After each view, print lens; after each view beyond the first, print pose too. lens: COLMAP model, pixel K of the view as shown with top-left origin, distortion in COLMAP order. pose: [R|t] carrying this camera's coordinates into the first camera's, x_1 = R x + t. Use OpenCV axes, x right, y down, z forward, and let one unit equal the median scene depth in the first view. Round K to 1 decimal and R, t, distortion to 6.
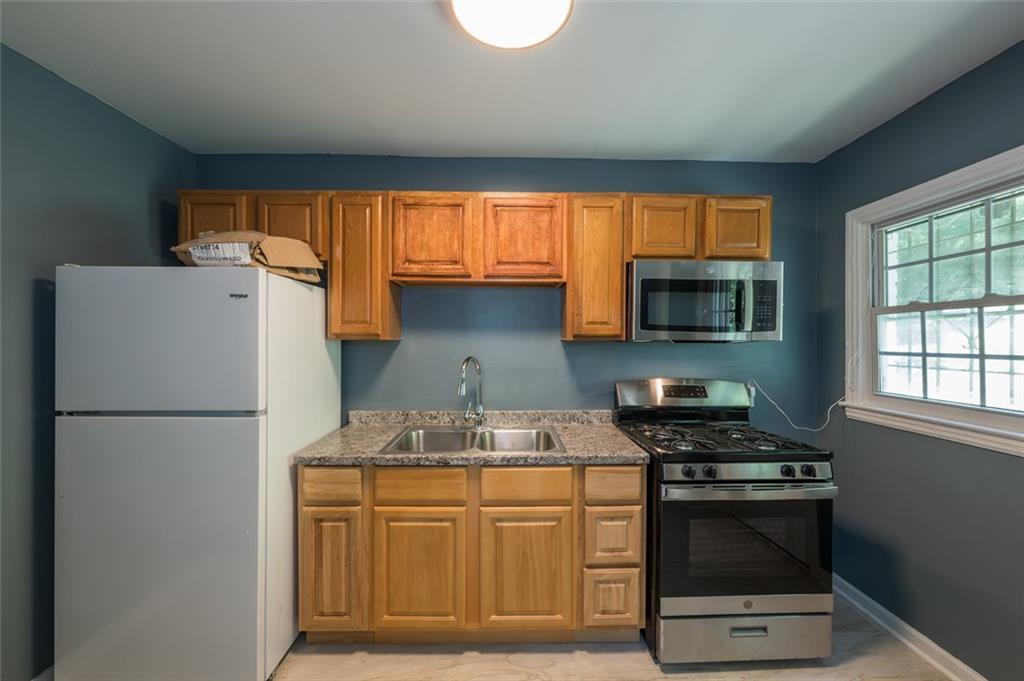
lens RADIAL K [[400.3, 0, 512.0], [0, 400.3, 336.6], [0, 0, 1]] dist [-0.000809, -0.000272]
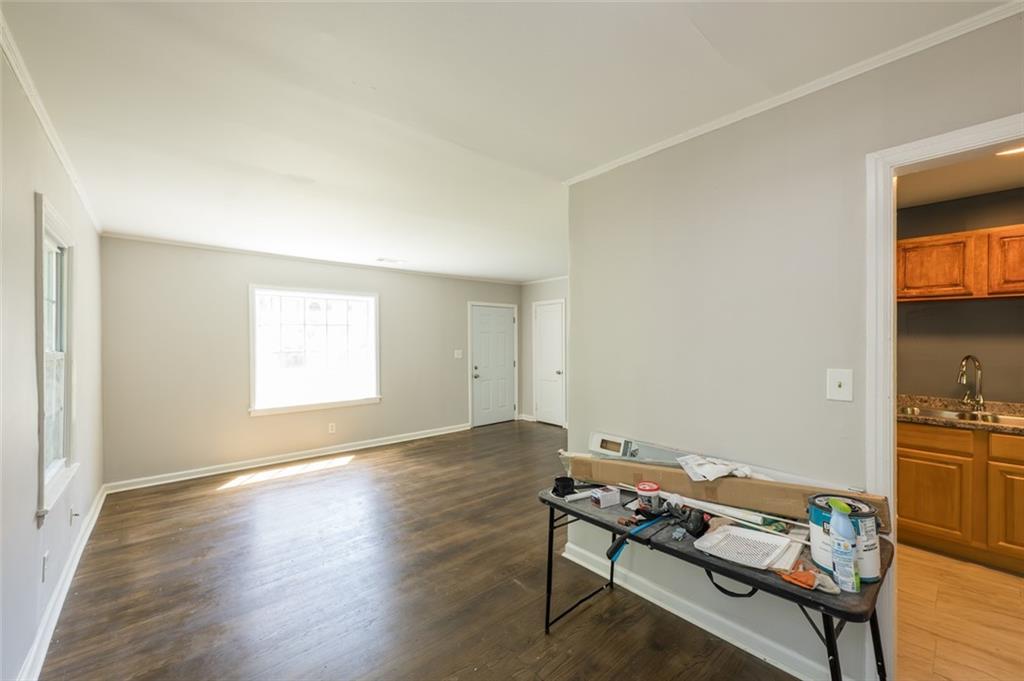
lens RADIAL K [[400.3, 0, 511.5], [0, 400.3, 341.3], [0, 0, 1]] dist [-0.000809, -0.000272]
pose [[0.642021, 0.002655, -0.766682, -0.068911], [-0.003896, 0.999992, 0.000201, 0.010972], [0.766677, 0.002858, 0.642027, -1.030053]]
